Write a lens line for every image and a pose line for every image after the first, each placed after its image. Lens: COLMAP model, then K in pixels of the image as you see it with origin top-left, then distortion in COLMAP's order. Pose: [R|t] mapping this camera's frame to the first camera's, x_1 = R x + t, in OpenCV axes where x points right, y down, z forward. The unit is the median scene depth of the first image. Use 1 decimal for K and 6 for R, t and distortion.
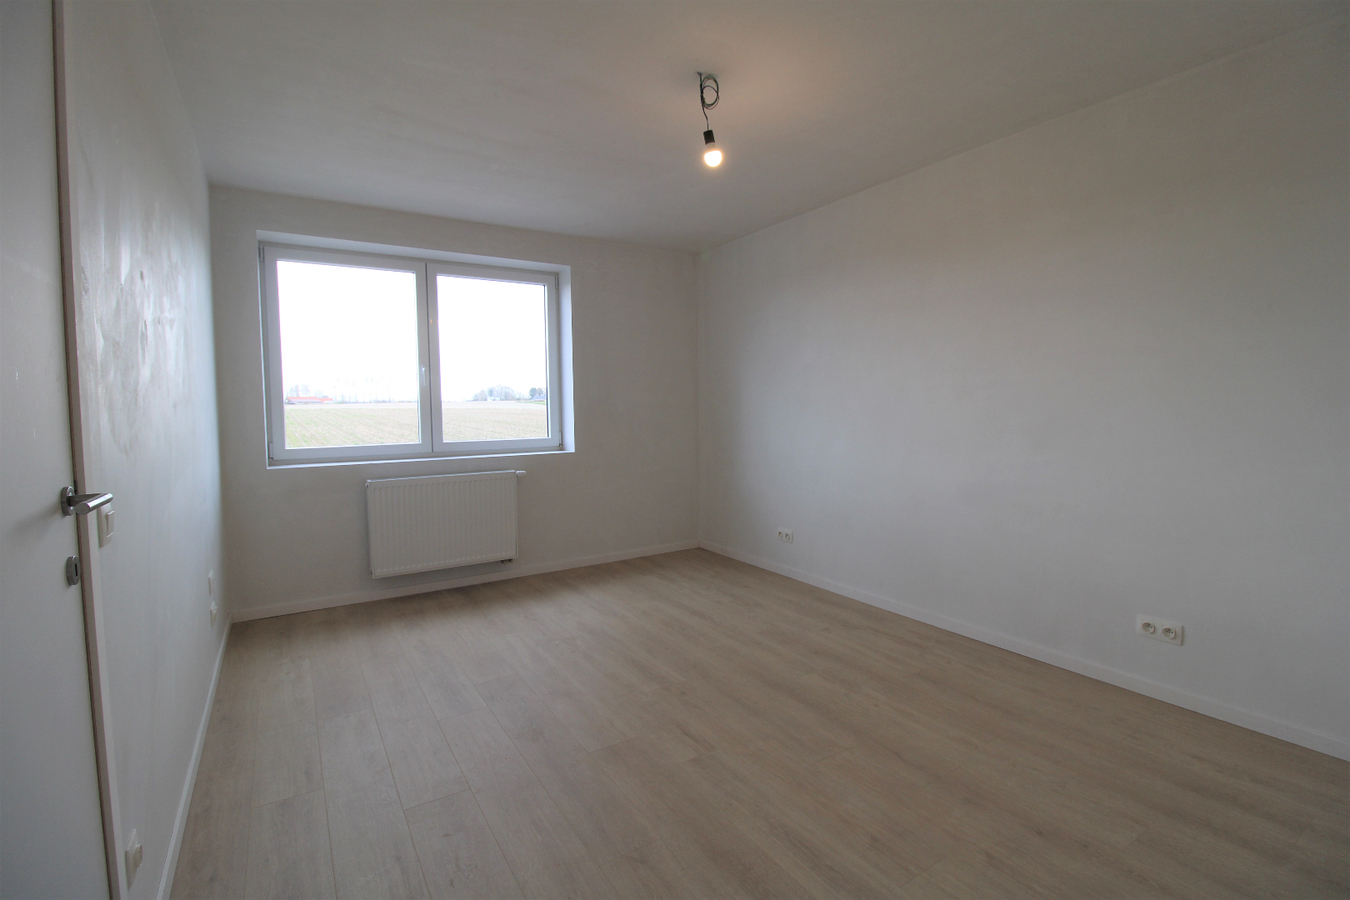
lens RADIAL K [[627.2, 0, 683.5], [0, 627.2, 439.4], [0, 0, 1]] dist [-0.005286, -0.006542]
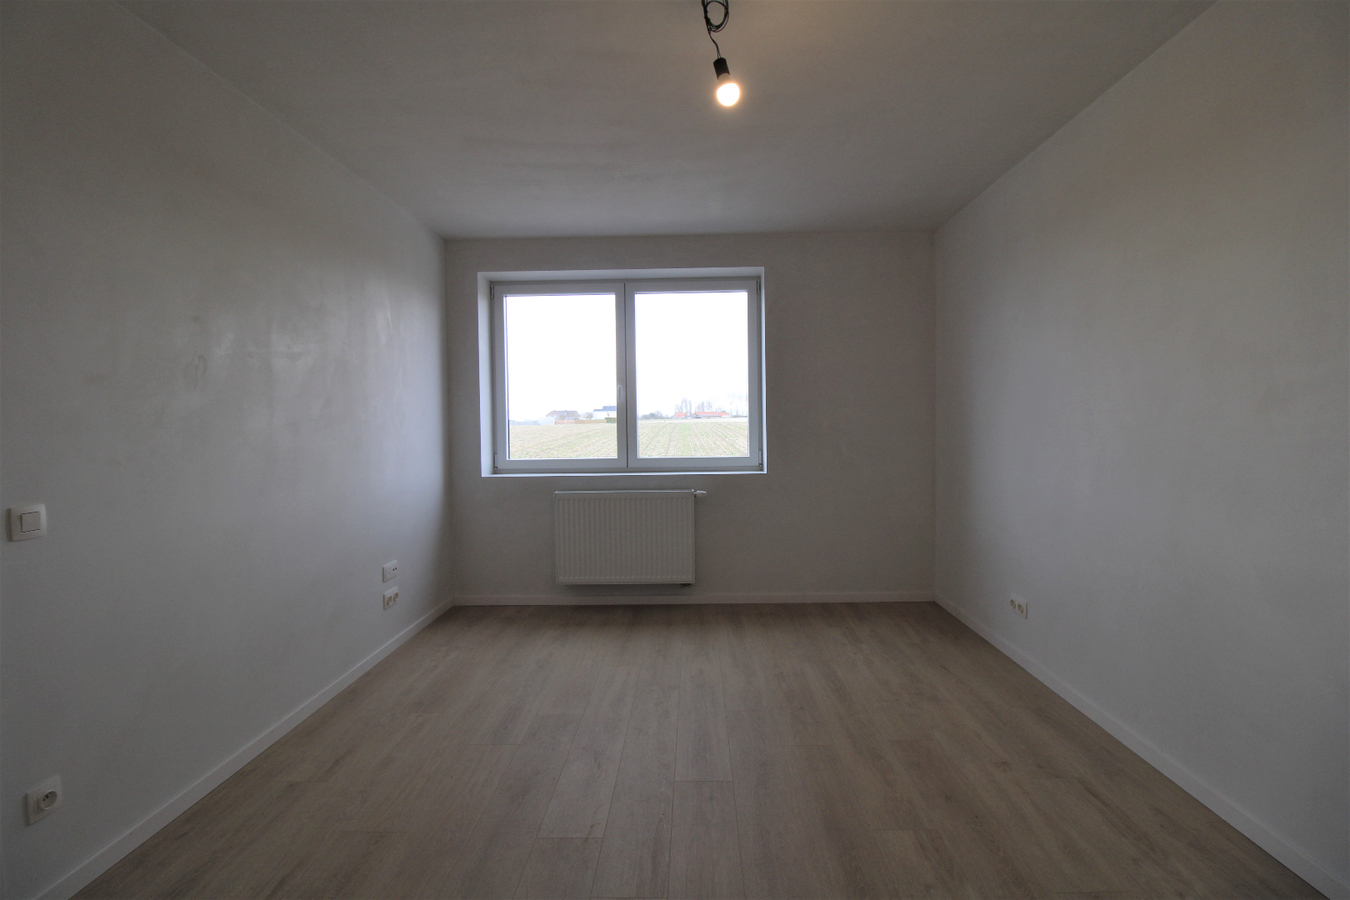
lens RADIAL K [[627.2, 0, 678.4], [0, 627.2, 438.8], [0, 0, 1]] dist [-0.005286, -0.006542]
pose [[0.830479, 0.015796, -0.556826, 0.249312], [-0.028396, 0.999499, -0.013998, -0.014991], [0.556326, 0.027436, 0.830511, 0.211730]]
